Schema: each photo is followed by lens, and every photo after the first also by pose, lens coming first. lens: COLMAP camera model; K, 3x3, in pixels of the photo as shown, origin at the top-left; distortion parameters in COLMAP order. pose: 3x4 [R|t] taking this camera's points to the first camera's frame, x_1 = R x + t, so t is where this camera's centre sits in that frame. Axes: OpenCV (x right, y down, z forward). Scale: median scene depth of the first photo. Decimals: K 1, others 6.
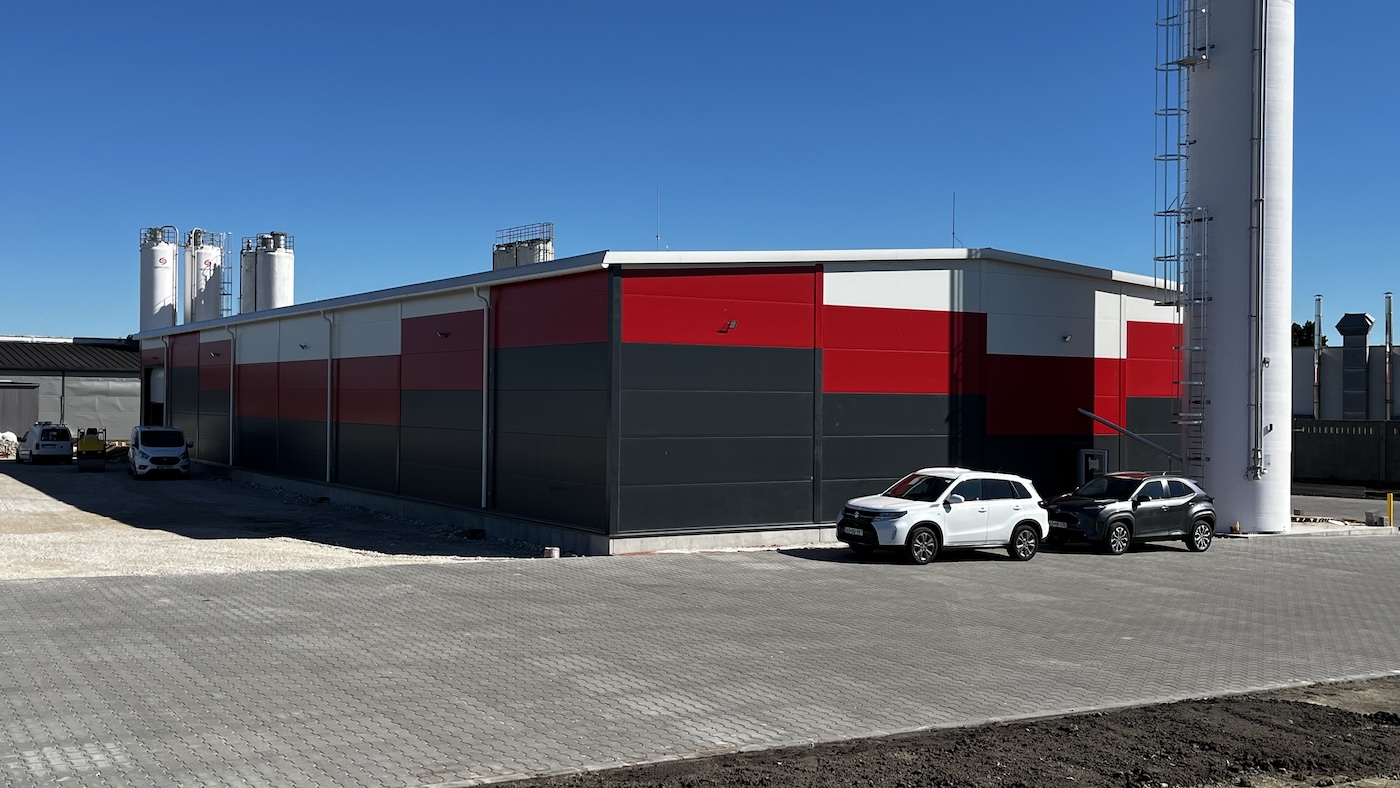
lens RADIAL K [[1367.4, 0, 699.0], [0, 1367.4, 397.3], [0, 0, 1]] dist [0.021387, 0.000000]
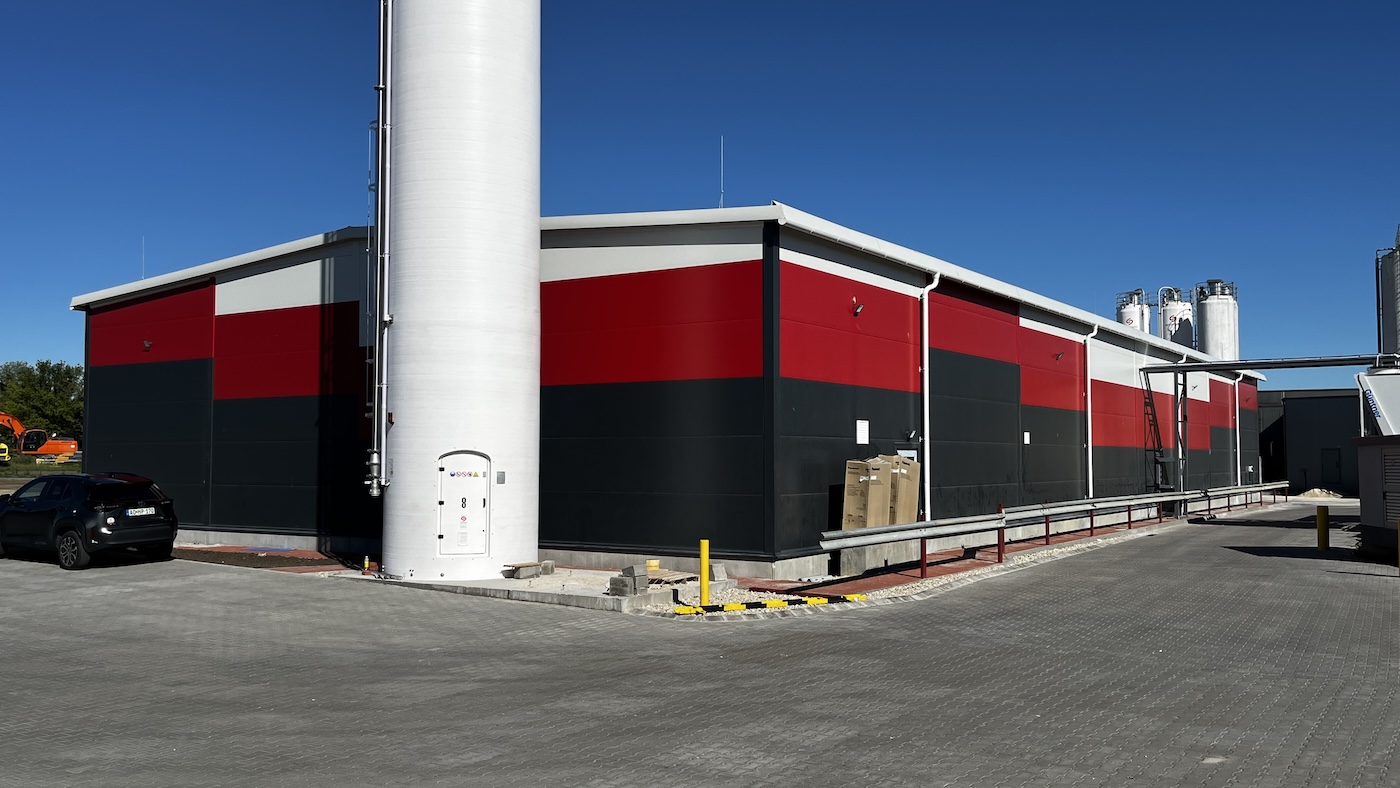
lens RADIAL K [[1238.6, 0, 699.8], [0, 1238.6, 392.6], [0, 0, 1]] dist [0.000690, 0.000499]
pose [[0.426000, -0.057065, -0.902922, 1.033813], [0.002272, 0.998073, -0.062006, 0.047881], [0.904720, 0.024363, 0.425309, 0.876574]]
